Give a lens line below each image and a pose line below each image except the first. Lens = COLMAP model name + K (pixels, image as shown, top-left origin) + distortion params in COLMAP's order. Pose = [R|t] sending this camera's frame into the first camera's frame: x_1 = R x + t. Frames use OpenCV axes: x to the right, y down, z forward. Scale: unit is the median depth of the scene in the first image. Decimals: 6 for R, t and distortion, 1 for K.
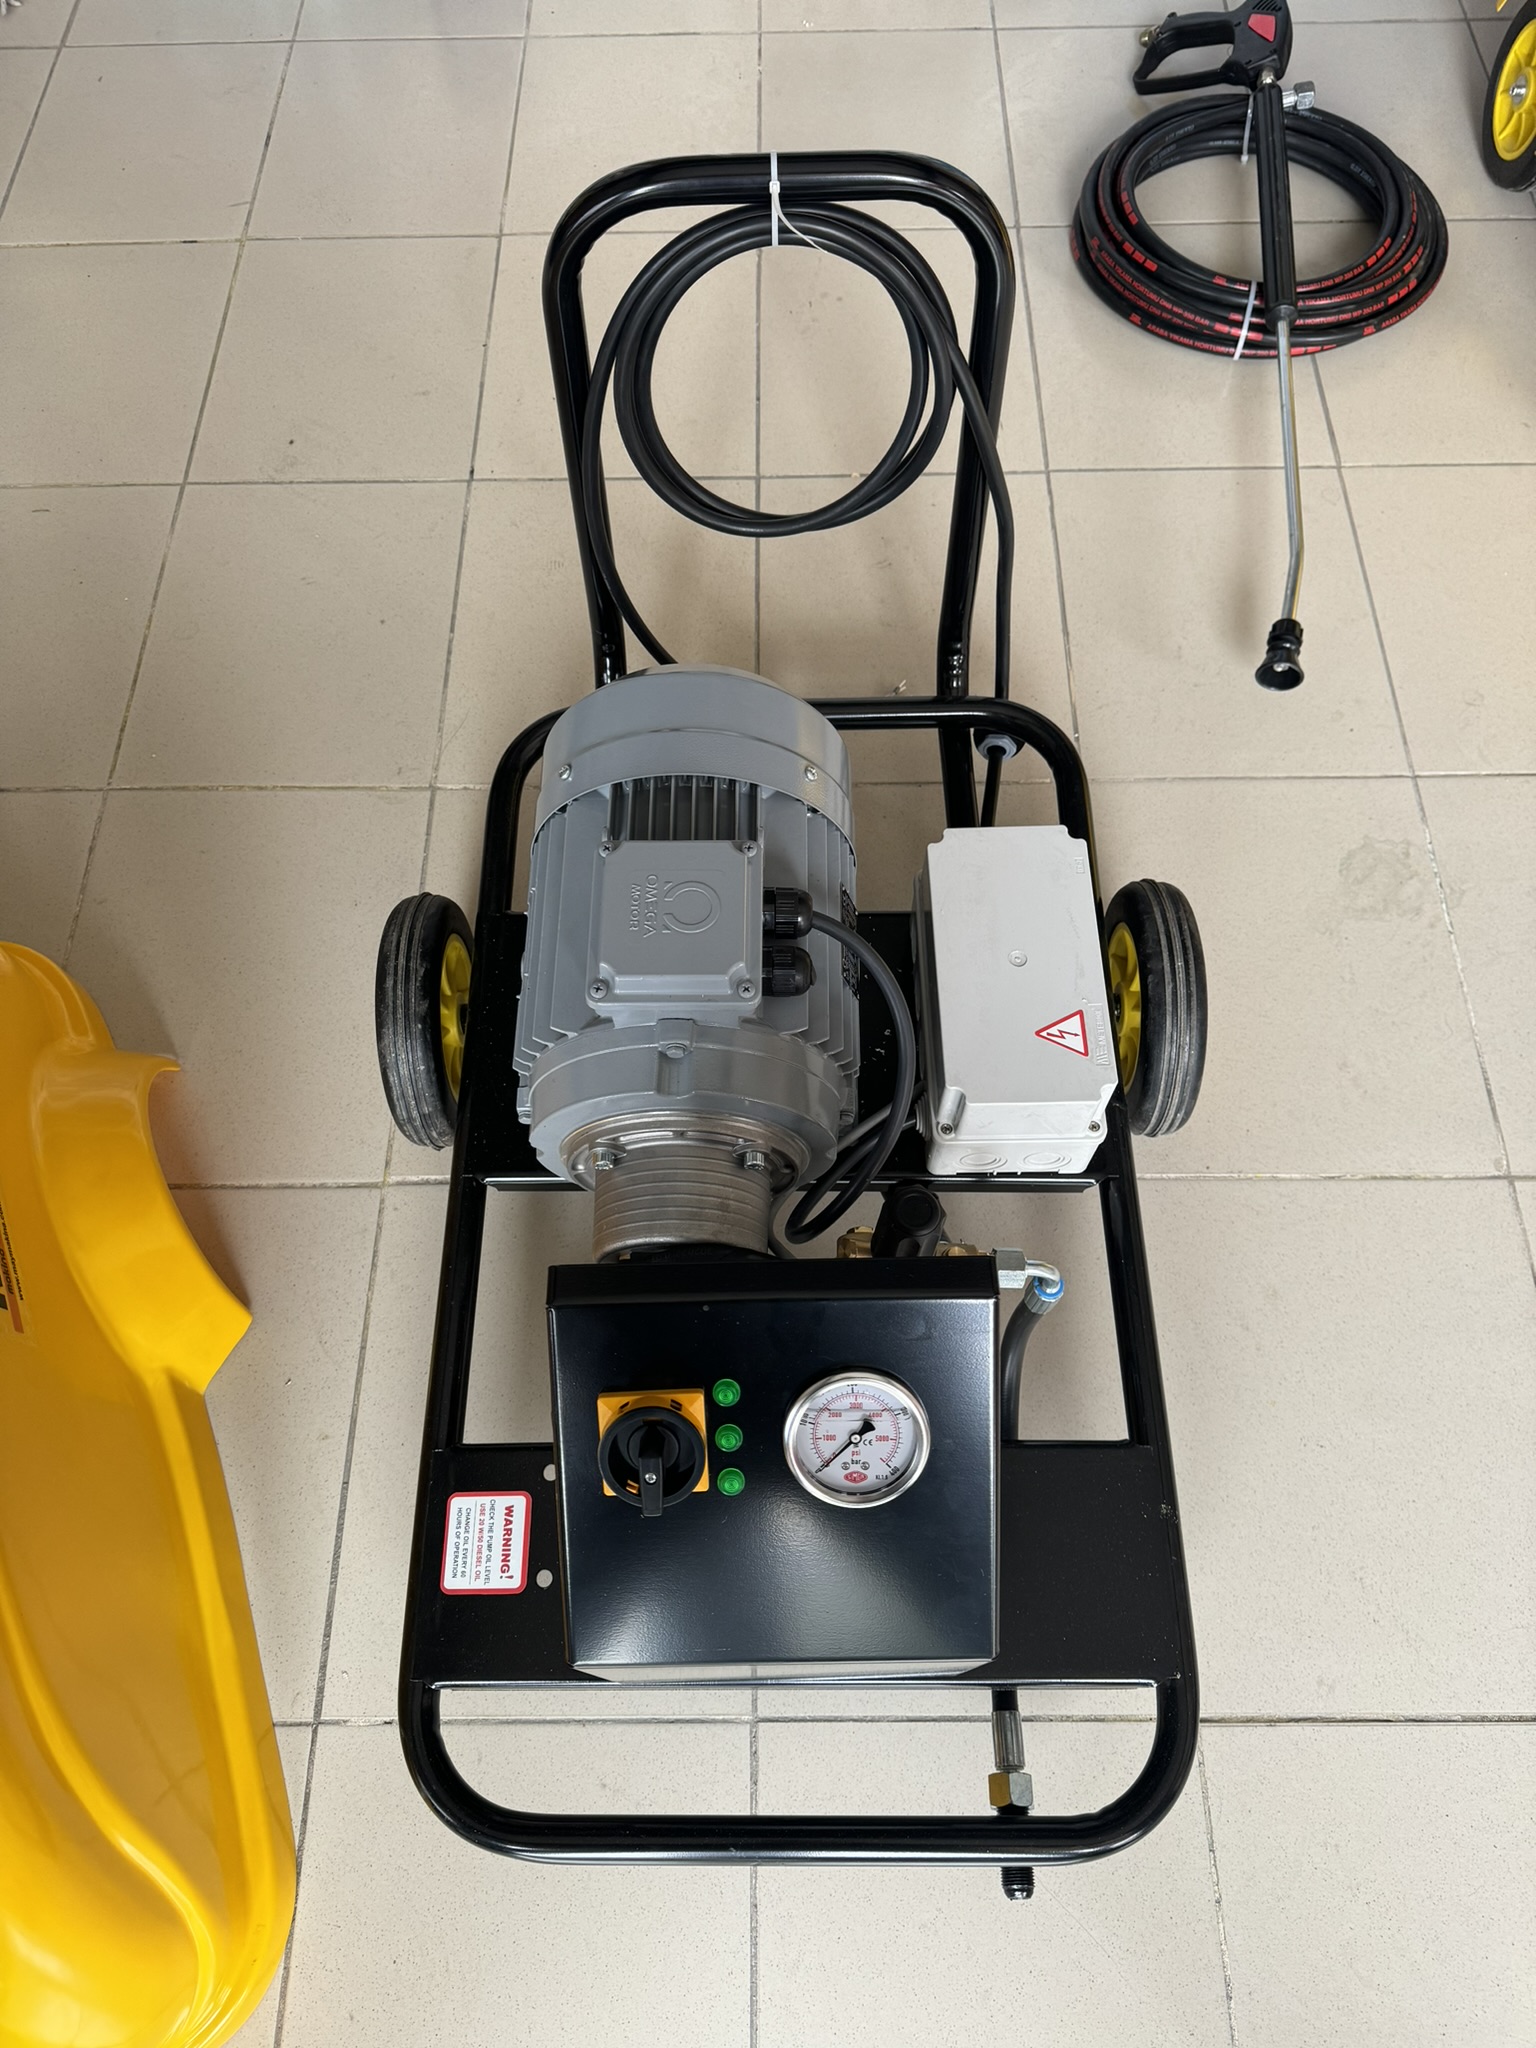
lens RADIAL K [[1424.4, 0, 763.1], [0, 1424.4, 1057.8], [0, 0, 1]] dist [0.058745, -0.116900]
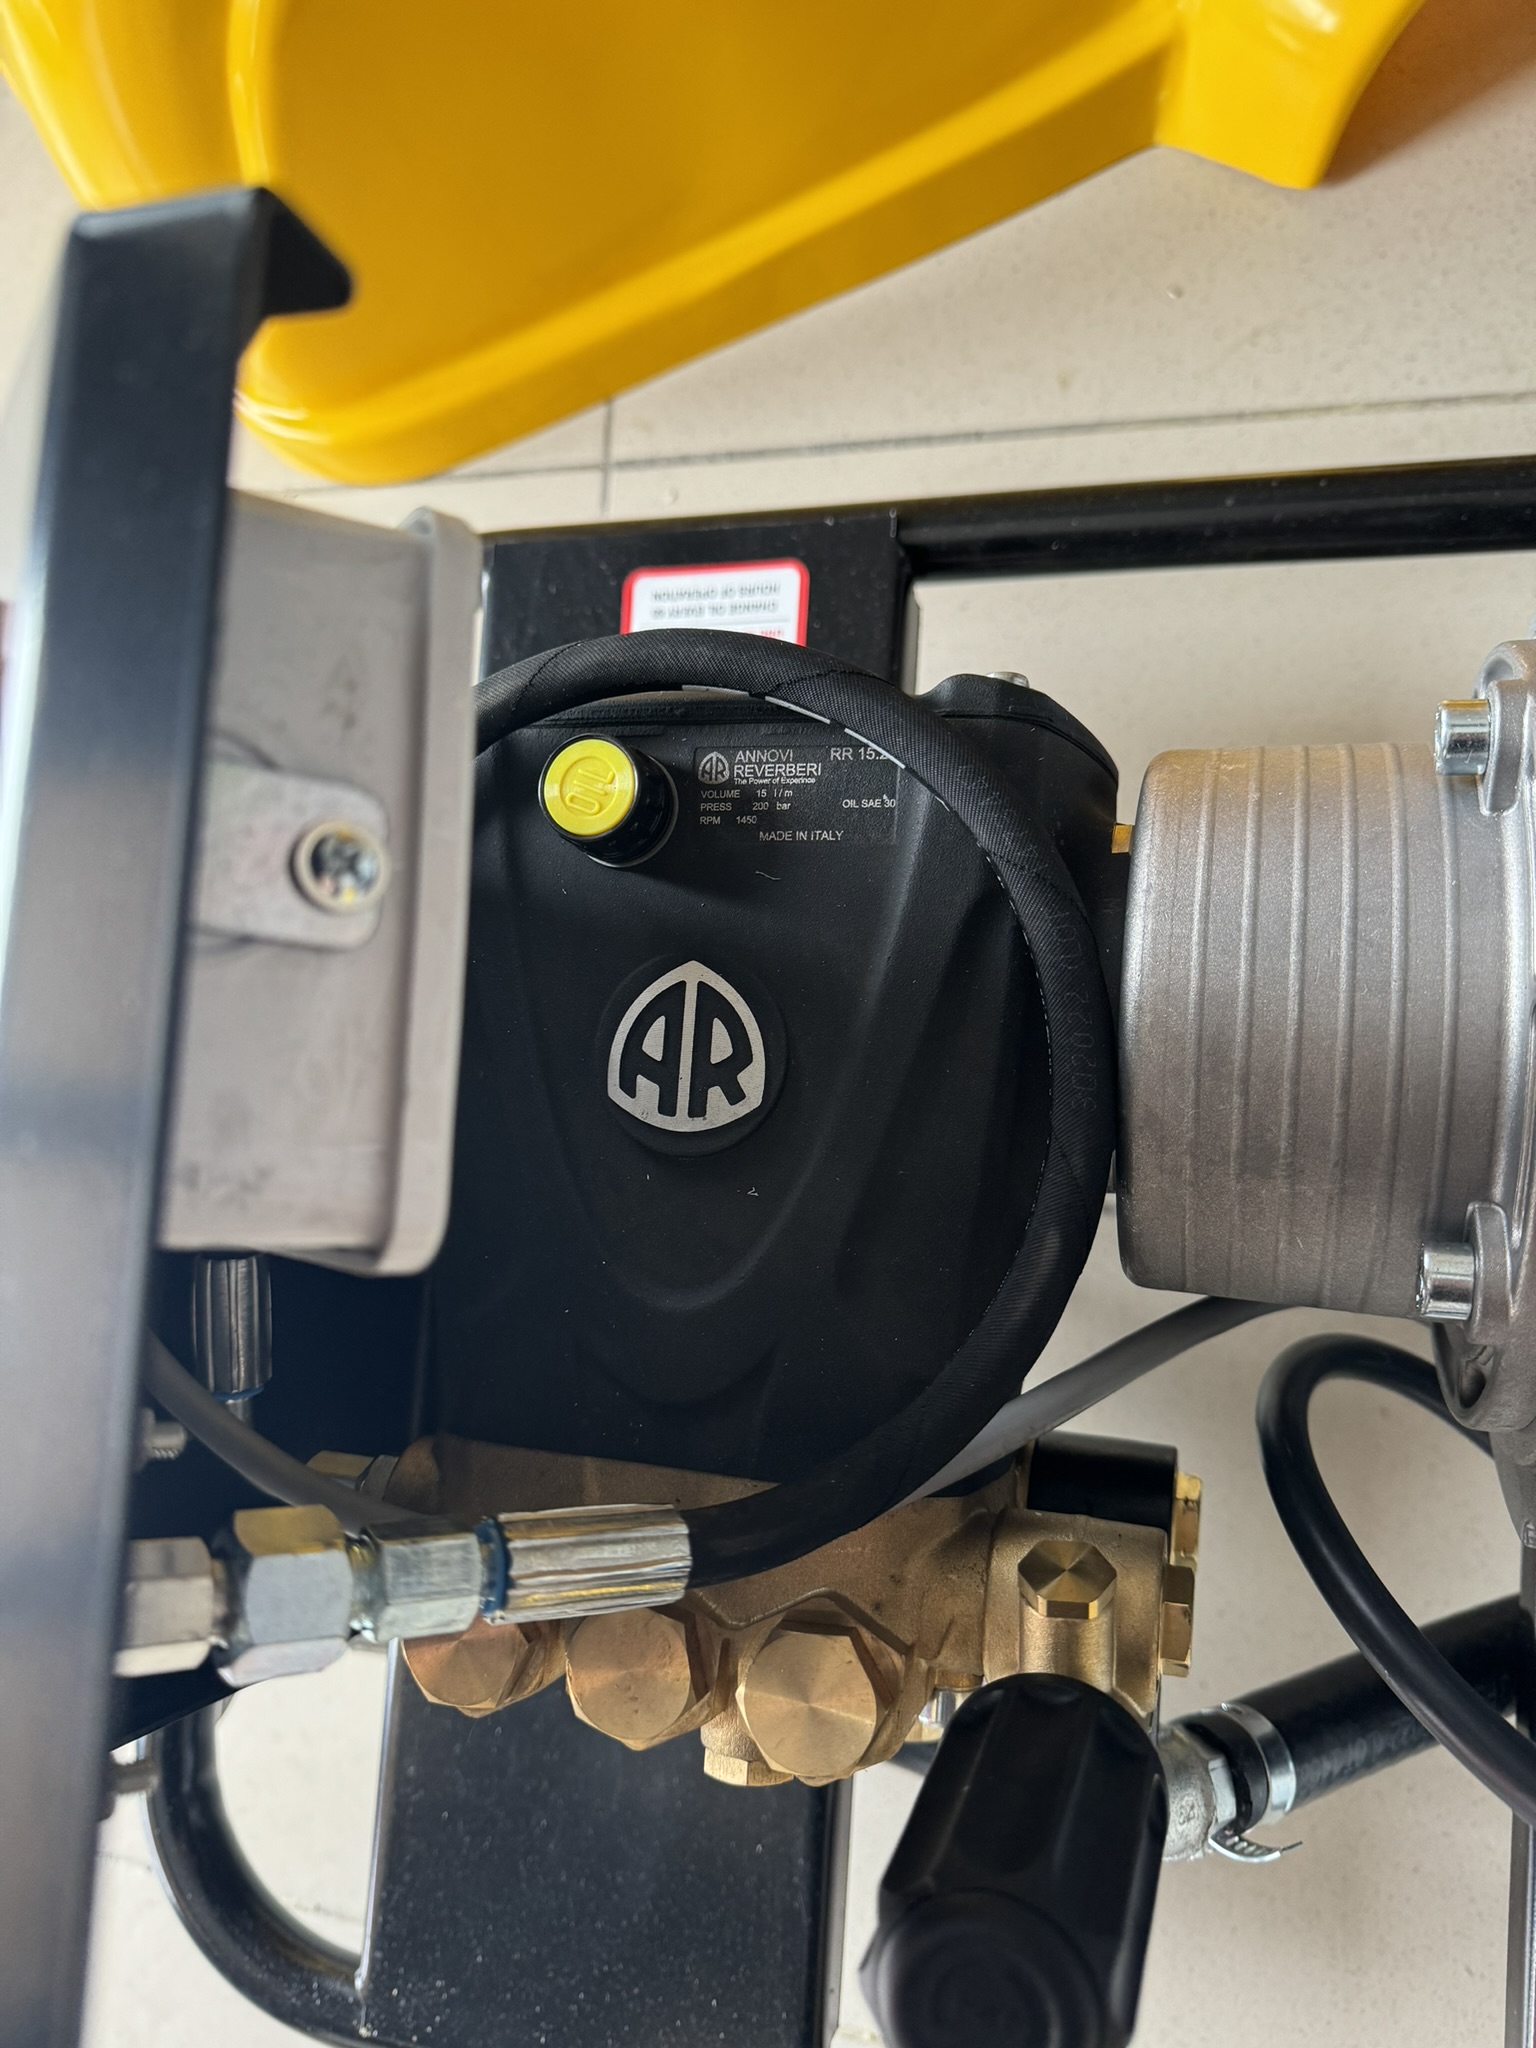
lens RADIAL K [[1489.6, 0, 856.2], [0, 1489.6, 1030.9], [0, 0, 1]] dist [-0.000382, -0.001015]
pose [[-0.060911, 0.993171, -0.099505, -0.011994], [-0.754077, 0.019526, 0.656495, -0.027886], [0.653955, 0.115022, 0.747739, 0.546524]]
